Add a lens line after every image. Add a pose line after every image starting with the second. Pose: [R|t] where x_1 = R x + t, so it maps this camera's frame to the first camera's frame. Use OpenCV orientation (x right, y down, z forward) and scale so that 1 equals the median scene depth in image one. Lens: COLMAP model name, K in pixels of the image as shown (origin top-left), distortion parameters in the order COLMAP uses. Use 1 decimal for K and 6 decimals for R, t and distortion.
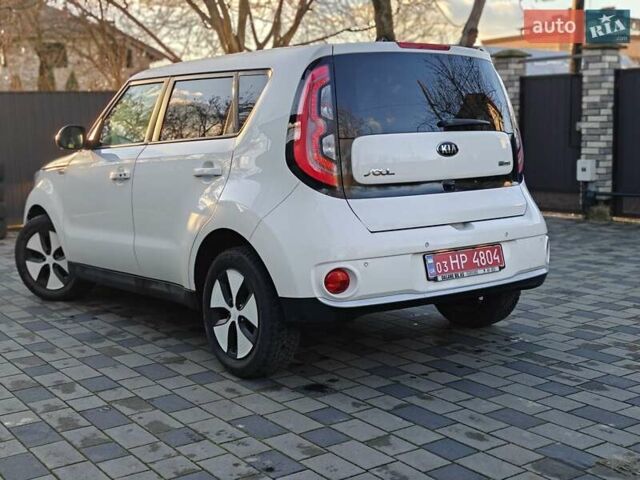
lens RADIAL K [[858.3, 0, 320.0], [0, 858.3, 240.0], [0, 0, 1]] dist [0.108664, -0.431339]
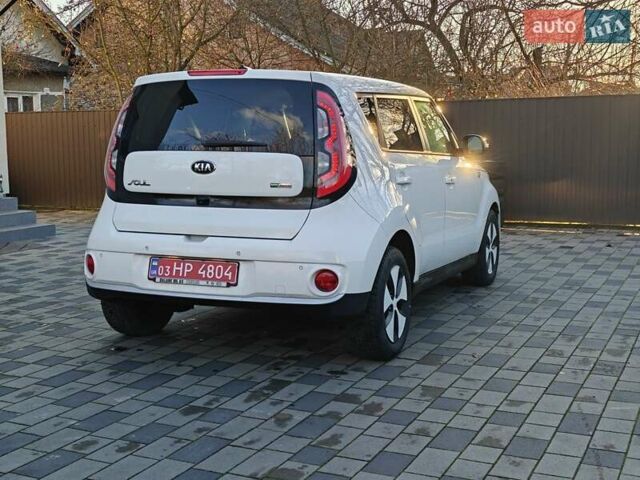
lens RADIAL K [[858.3, 0, 320.0], [0, 858.3, 240.0], [0, 0, 1]] dist [0.108664, -0.431339]
pose [[0.502349, 0.123127, -0.855853, 1.159817], [-0.116717, 0.990406, 0.073977, -0.111303], [0.856751, 0.062730, 0.511901, 0.570426]]
